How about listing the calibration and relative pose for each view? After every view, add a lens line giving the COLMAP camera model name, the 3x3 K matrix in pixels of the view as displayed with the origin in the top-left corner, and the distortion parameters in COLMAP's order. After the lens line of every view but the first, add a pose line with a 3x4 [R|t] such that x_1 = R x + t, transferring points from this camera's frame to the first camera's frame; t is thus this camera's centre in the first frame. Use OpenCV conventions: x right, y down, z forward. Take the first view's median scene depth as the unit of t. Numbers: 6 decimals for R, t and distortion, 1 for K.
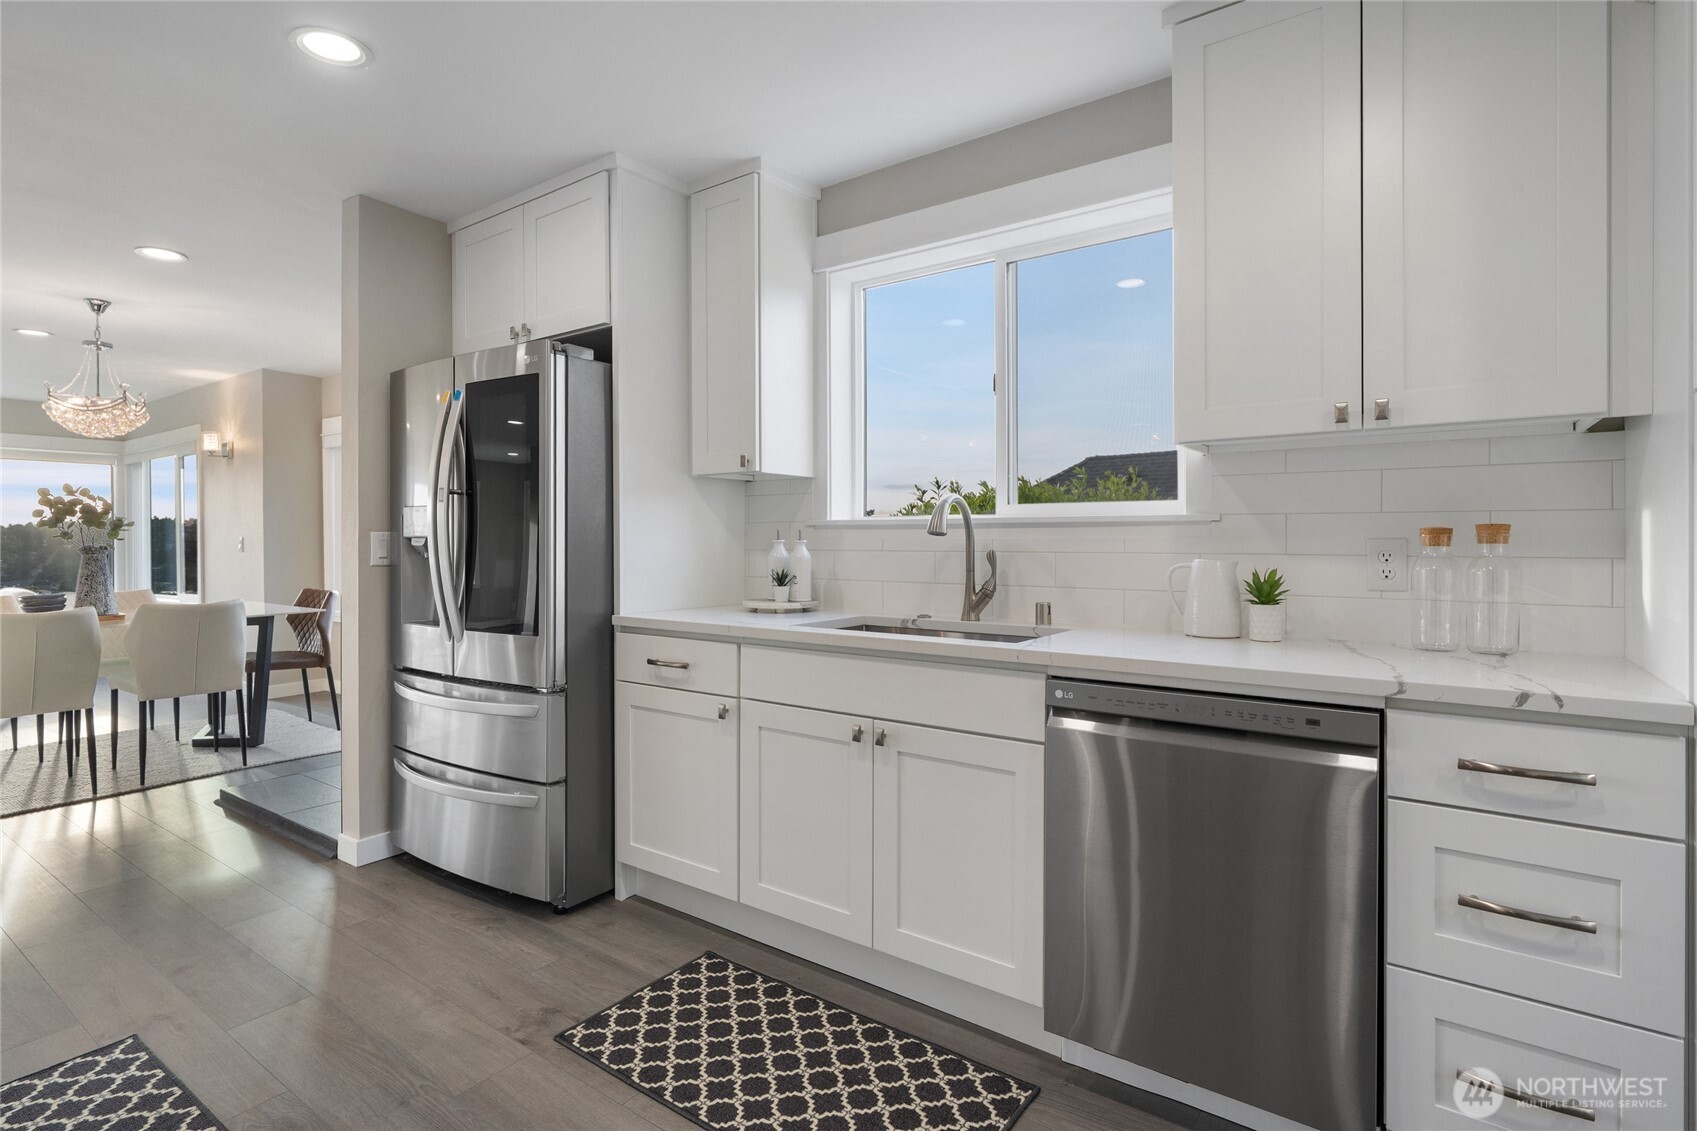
lens RADIAL K [[789.0, 0, 848.5], [0, 789.0, 565.5], [0, 0, 1]] dist [-0.000739, -0.000597]
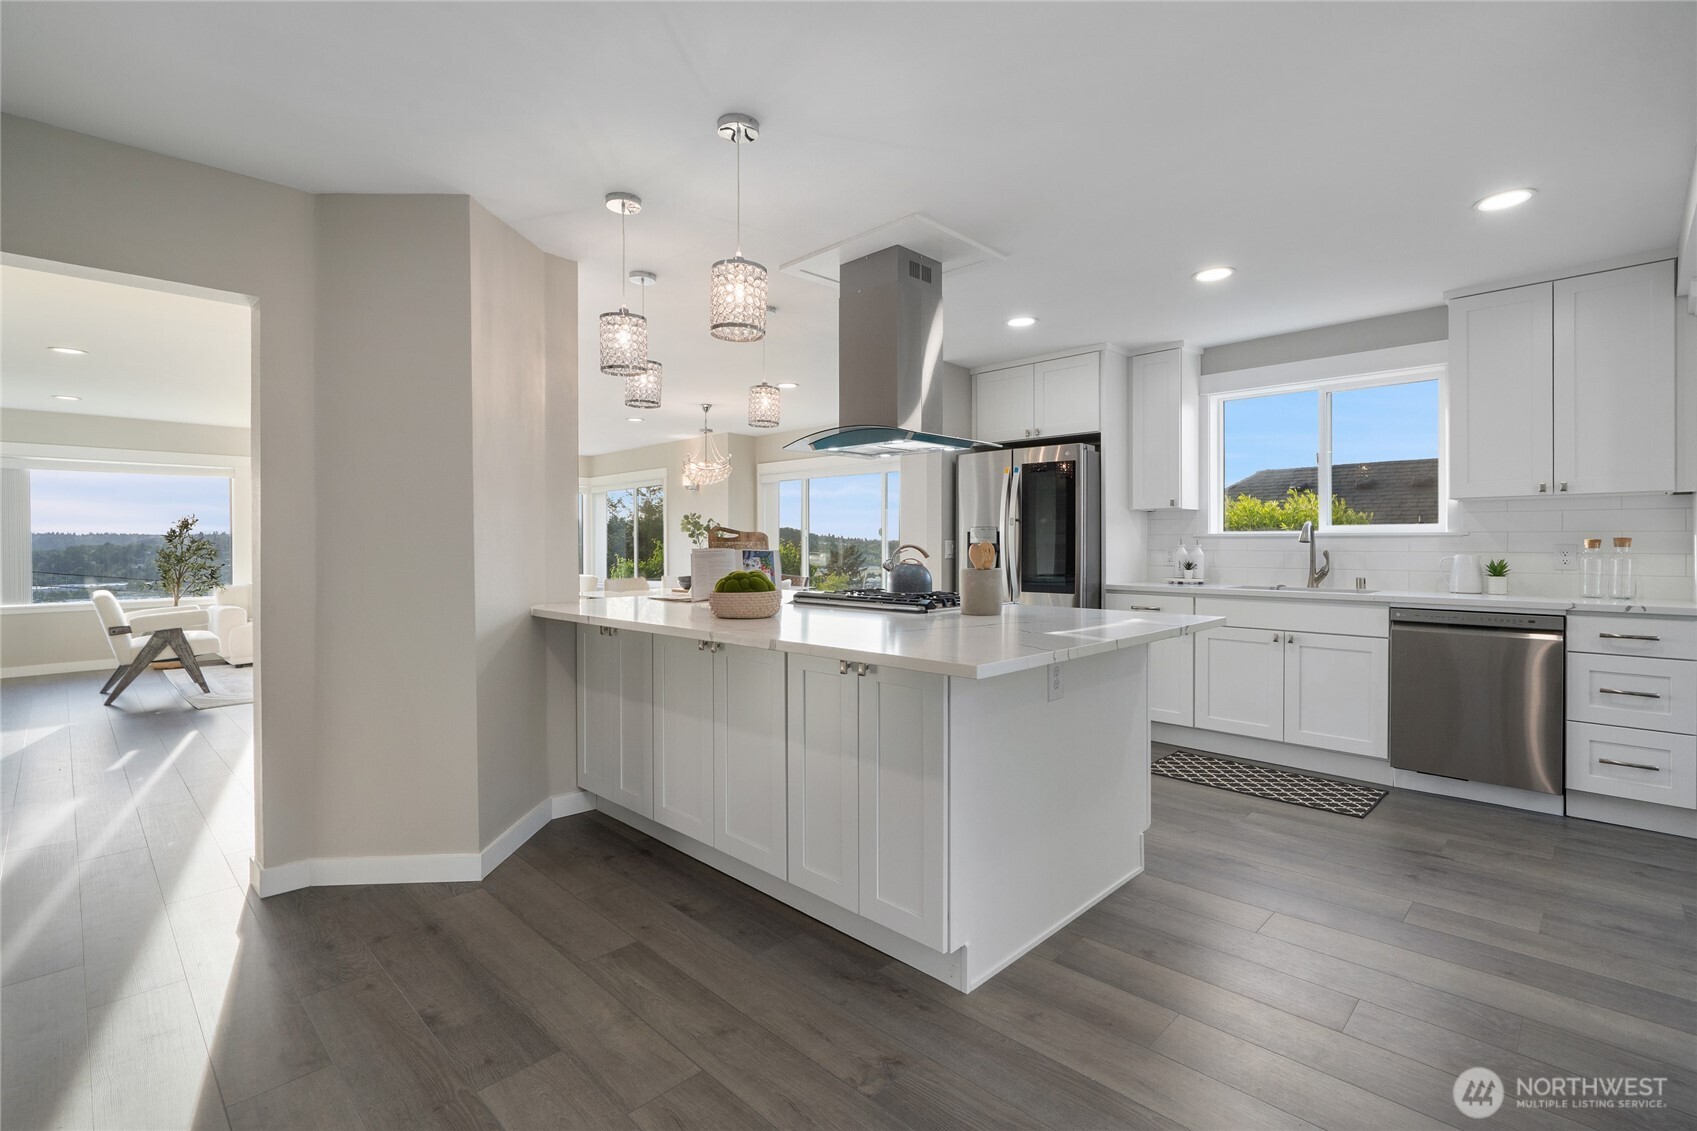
lens RADIAL K [[745.2, 0, 848.5], [0, 745.2, 565.5], [0, 0, 1]] dist [-0.001364, -0.000269]
pose [[0.987703, 0.003638, -0.156298, -0.823313], [-0.003970, 0.999990, -0.001810, 0.030400], [0.156290, 0.002408, 0.987708, -1.156857]]
